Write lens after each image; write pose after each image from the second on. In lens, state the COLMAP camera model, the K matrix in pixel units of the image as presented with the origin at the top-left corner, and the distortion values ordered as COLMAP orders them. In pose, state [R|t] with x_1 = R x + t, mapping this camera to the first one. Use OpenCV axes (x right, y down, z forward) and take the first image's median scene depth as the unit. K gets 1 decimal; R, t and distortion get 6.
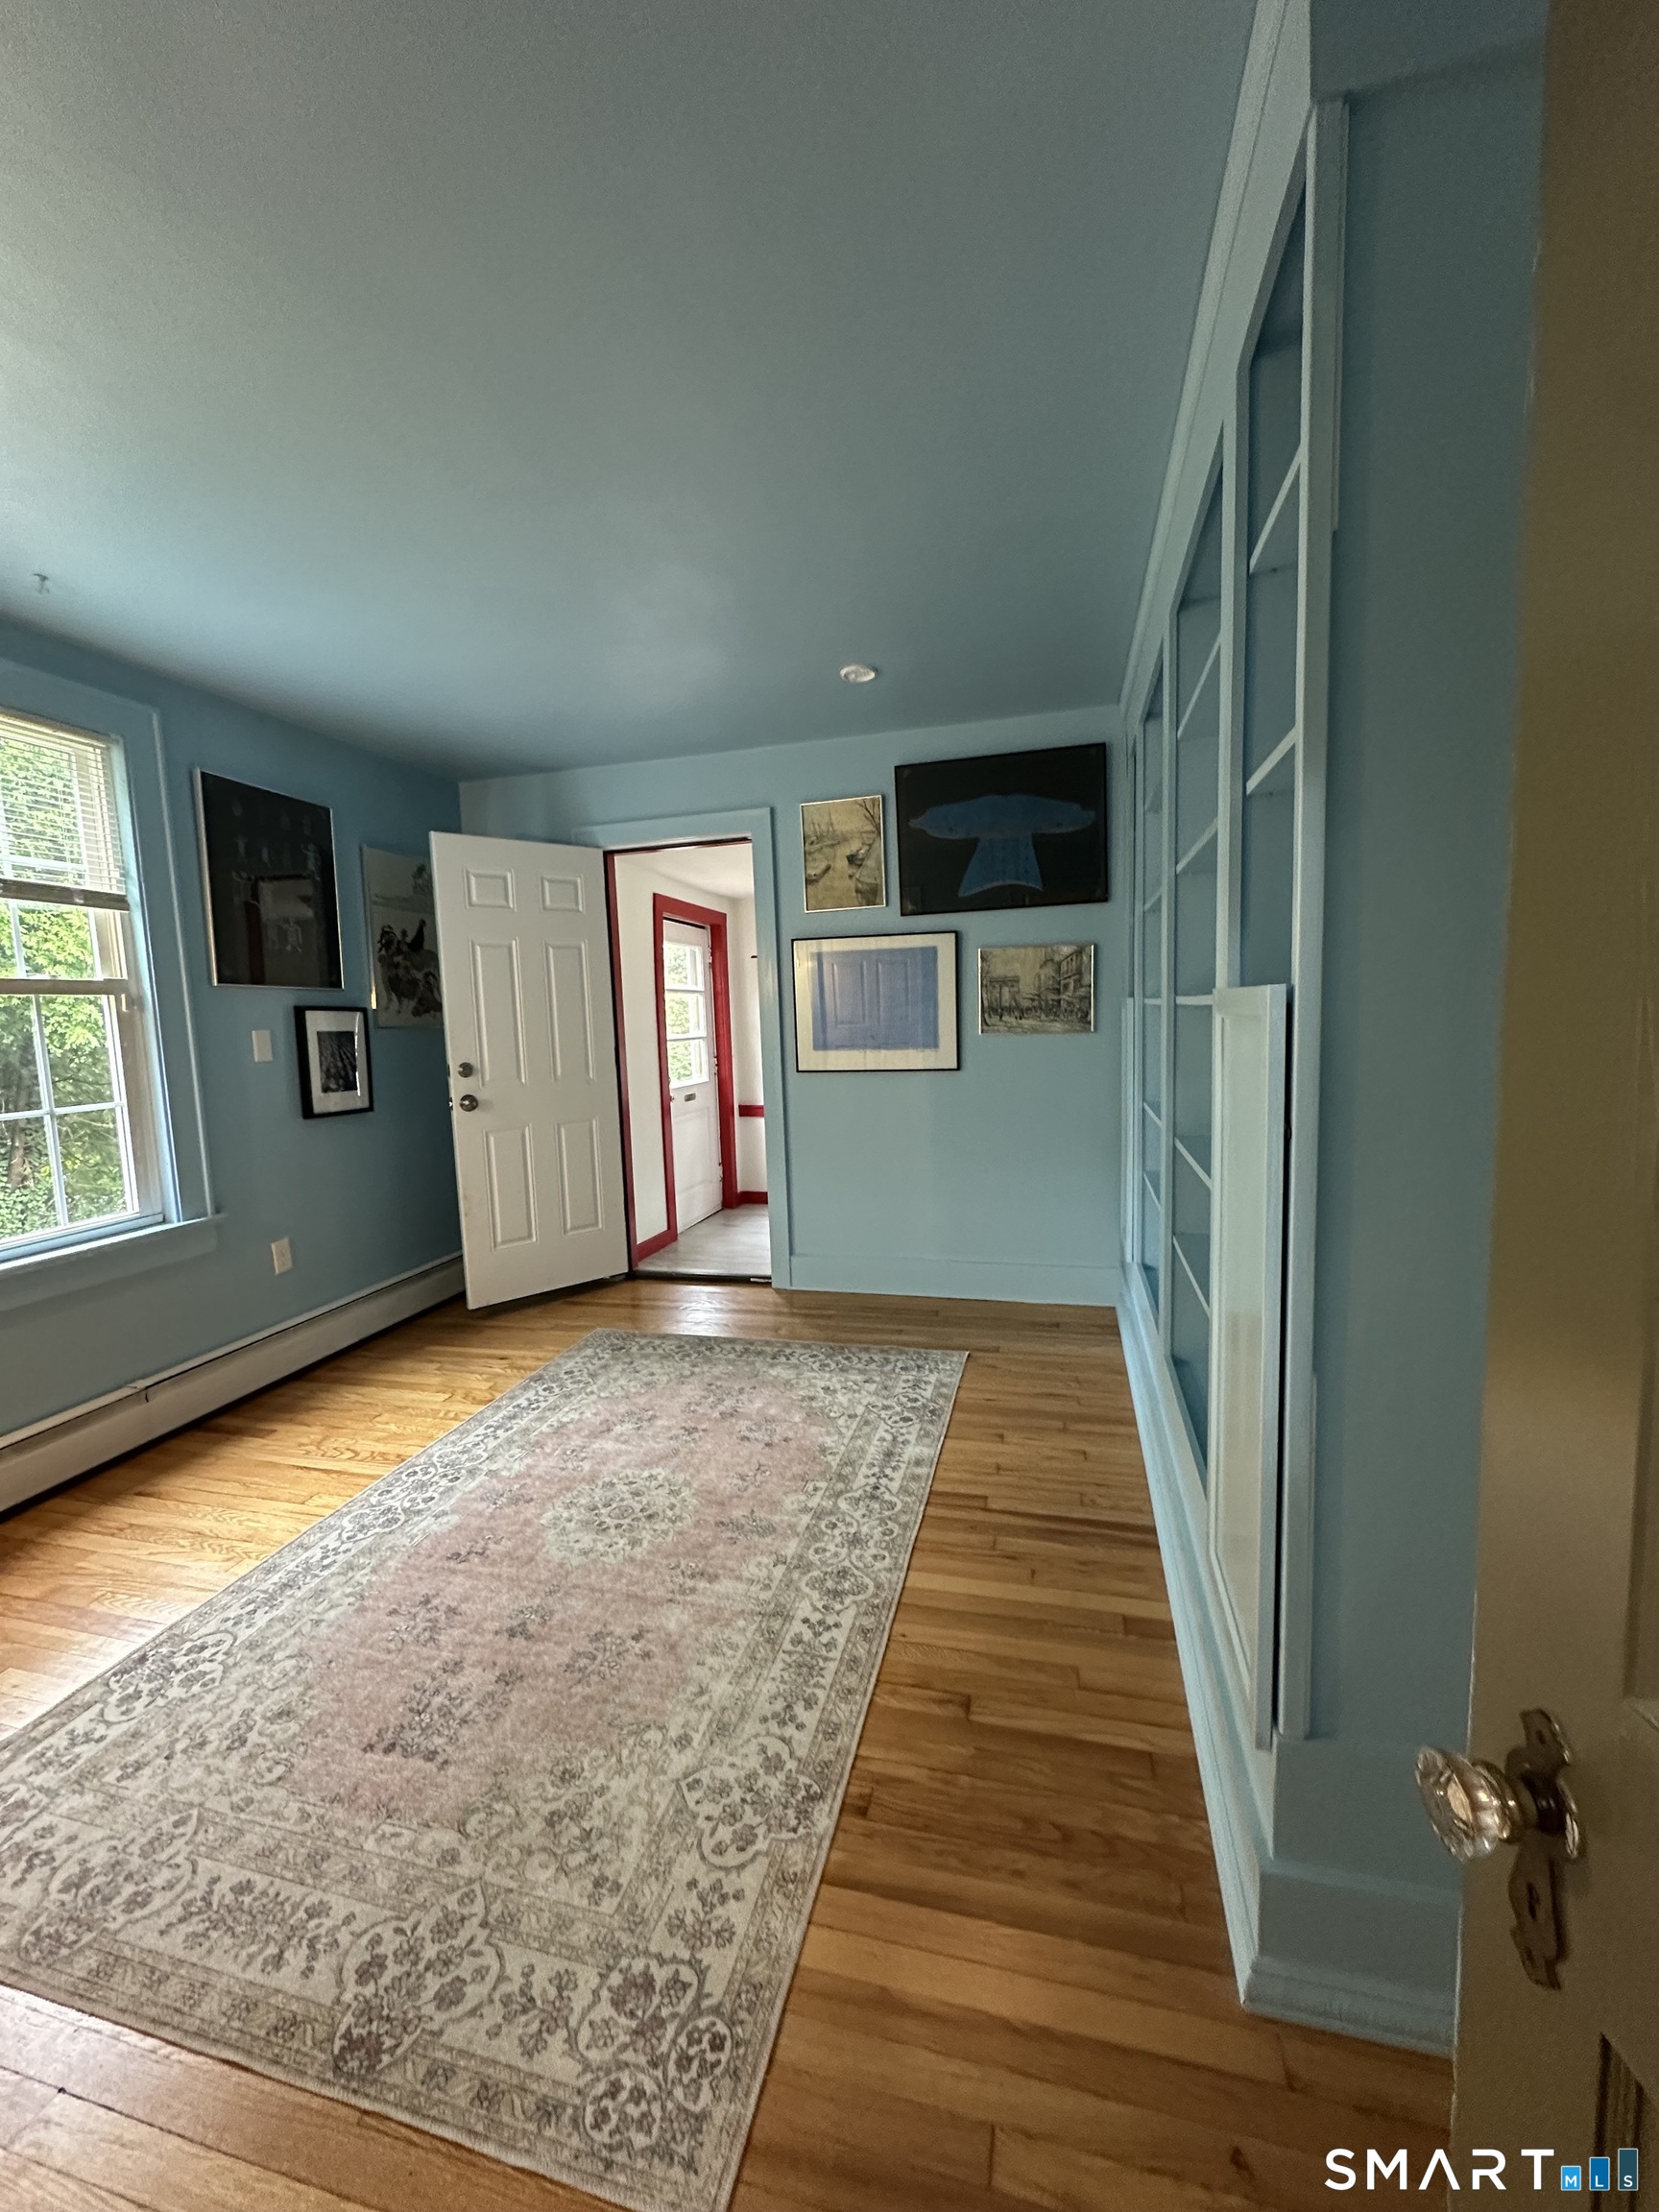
lens RADIAL K [[885.1, 0, 829.5], [0, 885.1, 1106.0], [0, 0, 1]] dist [-0.002514, 0.000698]
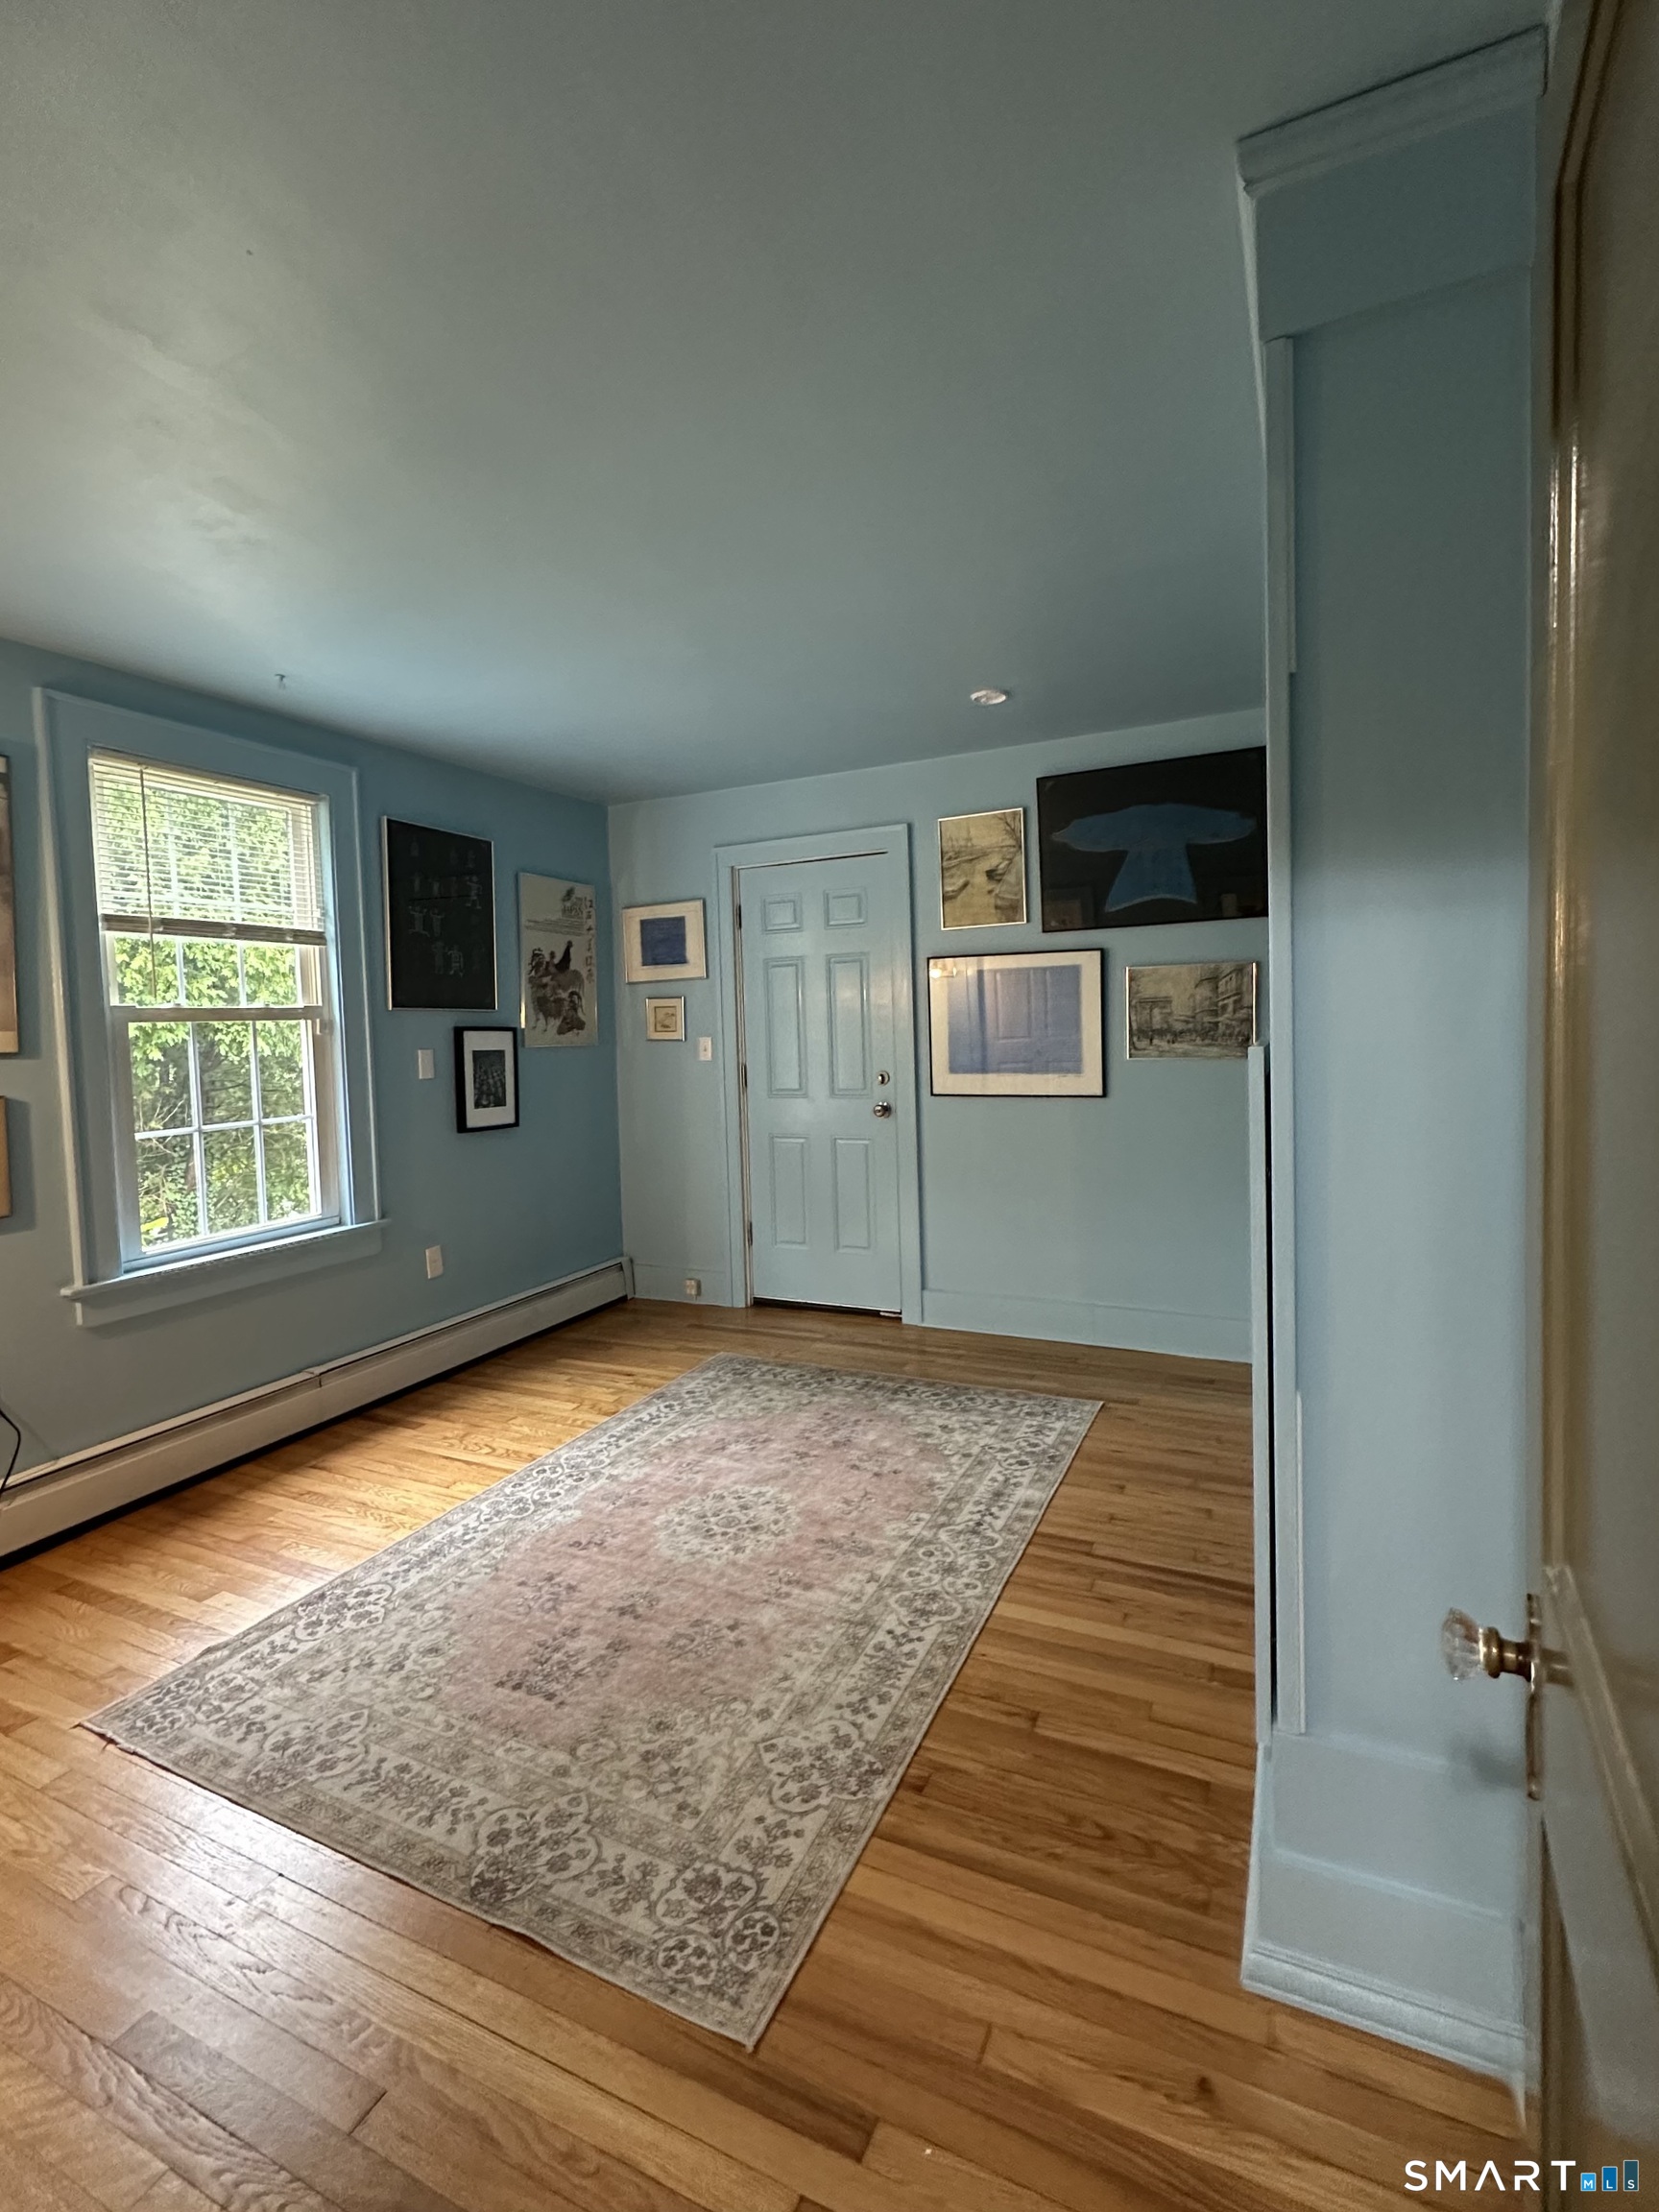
lens RADIAL K [[1024.3, 0, 809.6], [0, 1024.3, 1071.7], [0, 0, 1]] dist [-0.000070, -0.000143]
pose [[0.980782, 0.012851, -0.194682, 0.112301], [-0.023026, 0.998479, -0.050094, -0.013556], [0.193742, 0.053614, 0.979586, -0.246375]]
